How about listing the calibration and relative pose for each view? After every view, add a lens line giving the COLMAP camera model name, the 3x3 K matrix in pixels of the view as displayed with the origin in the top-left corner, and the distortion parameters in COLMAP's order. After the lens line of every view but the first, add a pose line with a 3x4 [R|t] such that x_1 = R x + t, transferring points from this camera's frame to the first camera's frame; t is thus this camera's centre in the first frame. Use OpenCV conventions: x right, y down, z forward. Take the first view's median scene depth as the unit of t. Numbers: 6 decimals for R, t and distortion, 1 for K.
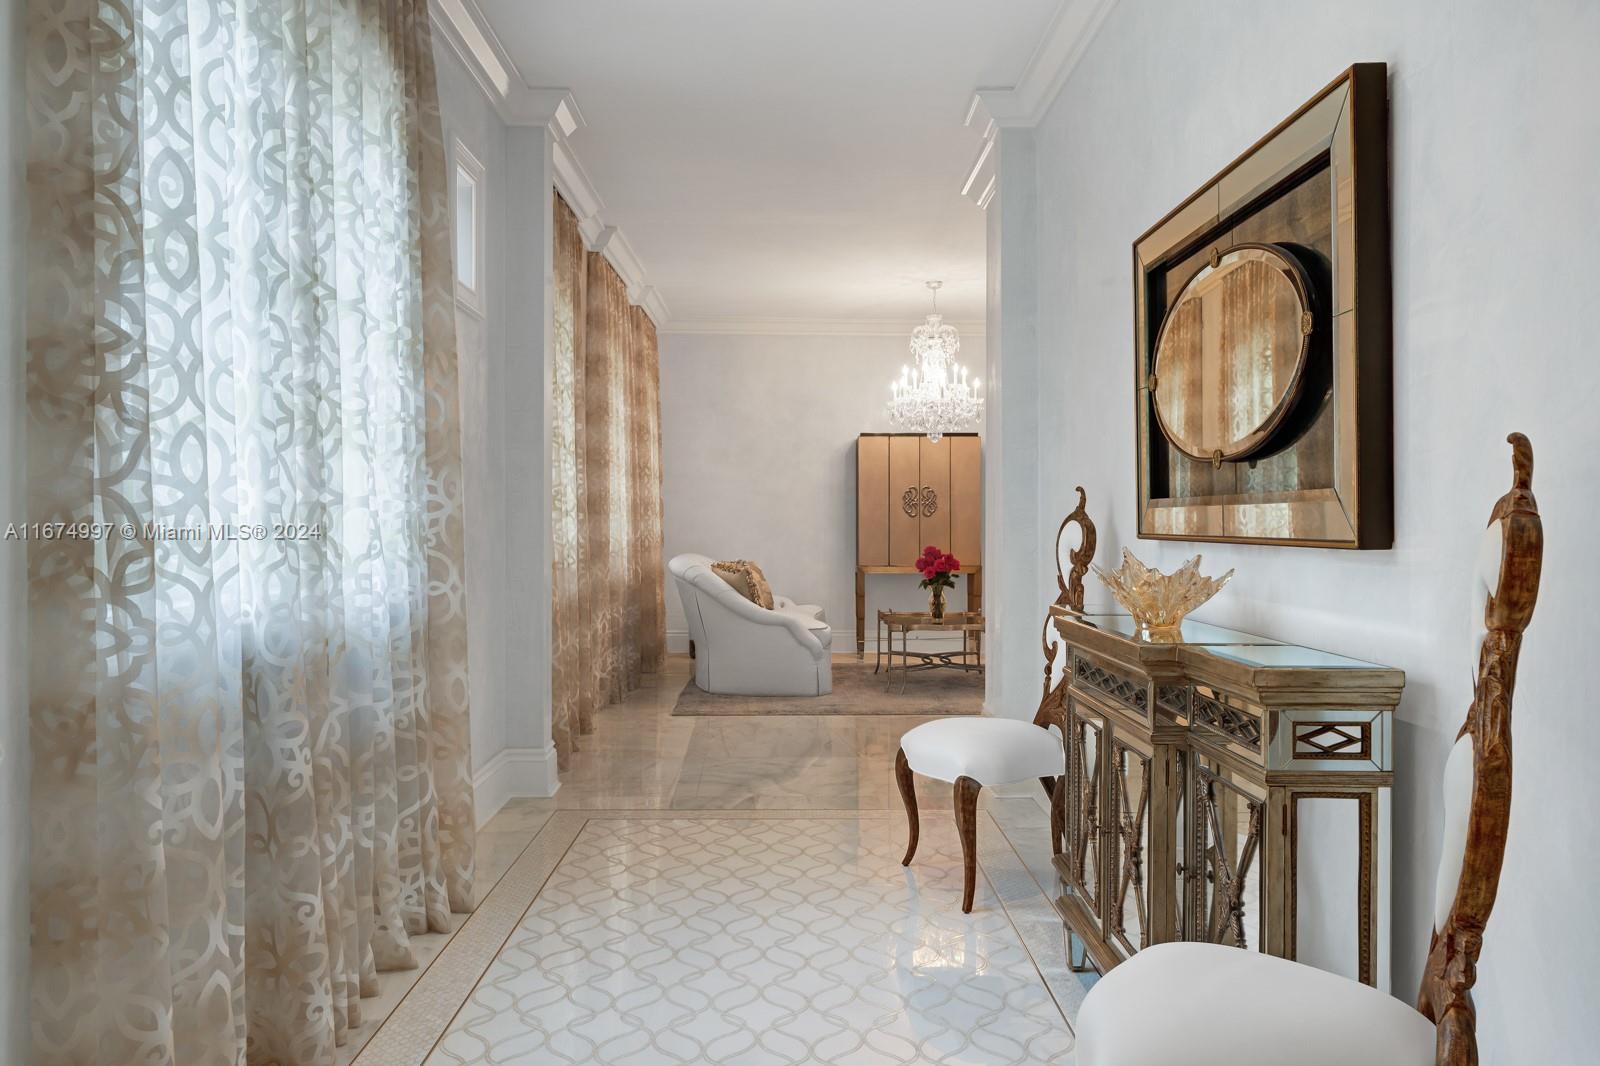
lens RADIAL K [[1287.1, 0, 800.7], [0, 1287.1, 534.9], [0, 0, 1]] dist [0.000724, 0.000031]
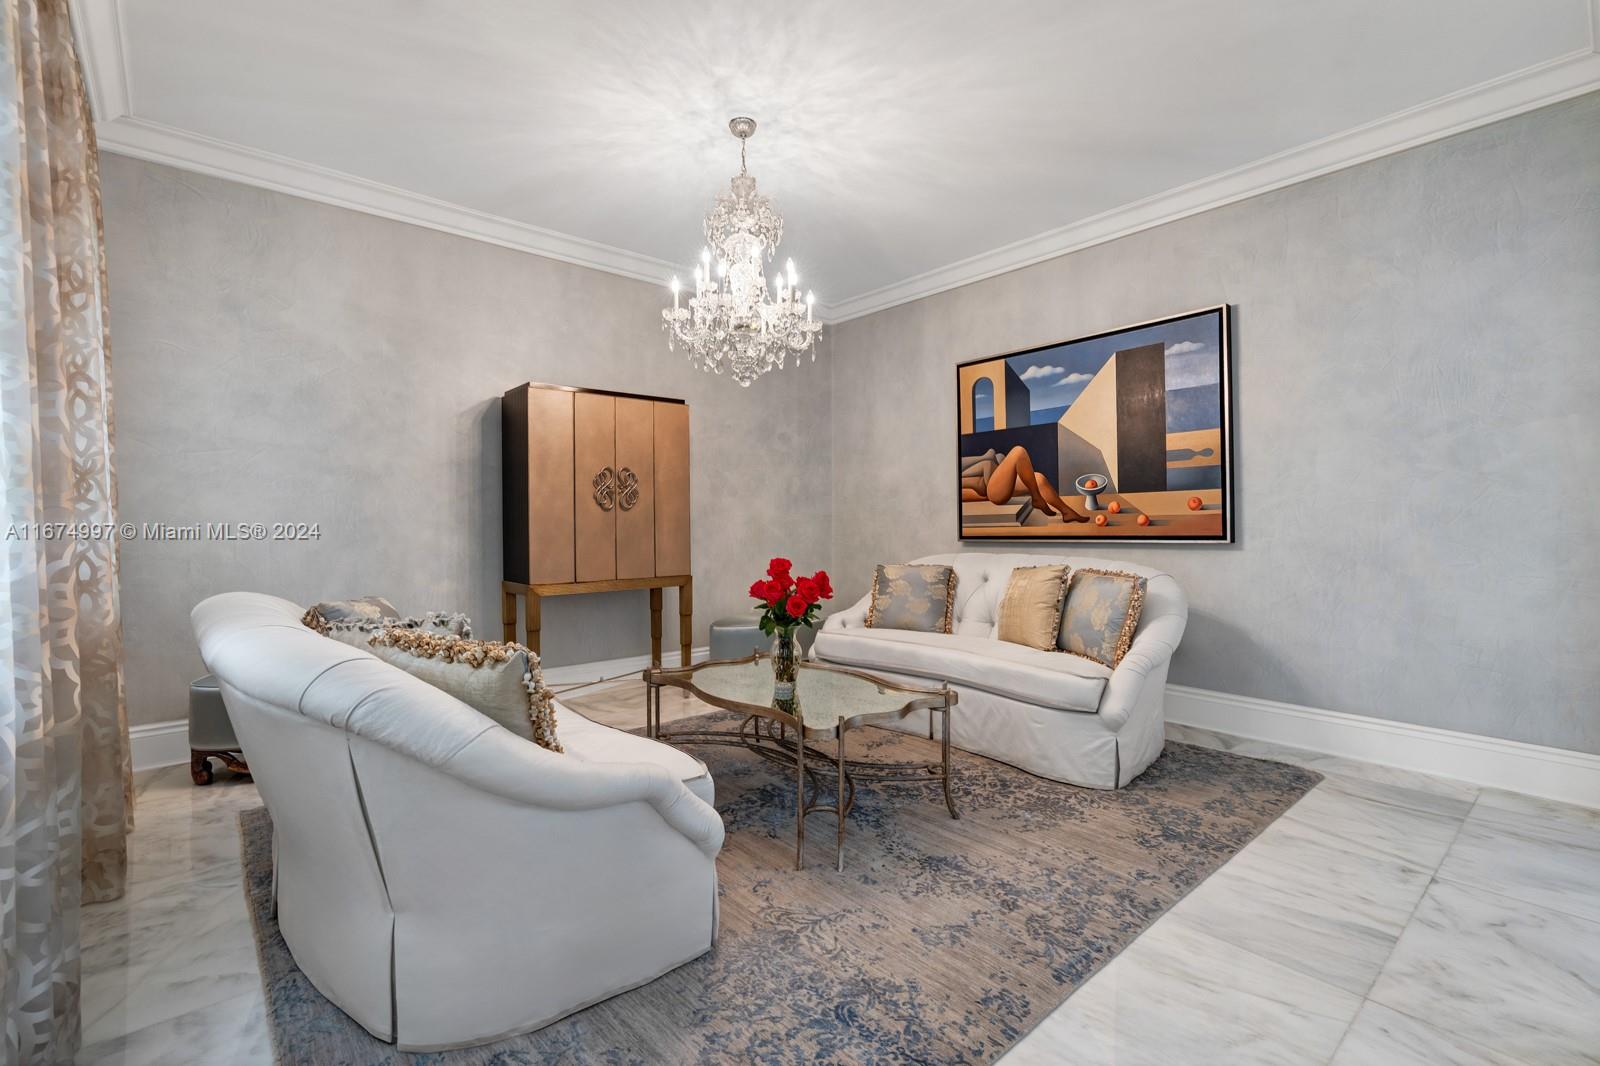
lens RADIAL K [[730.1, 0, 792.3], [0, 730.1, 533.4], [0, 0, 1]] dist [0.003004, 0.000957]
pose [[0.770926, -0.008393, 0.636869, -0.099048], [0.002093, 0.999941, 0.010644, -0.006795], [-0.636921, -0.006872, 0.770899, 0.722444]]
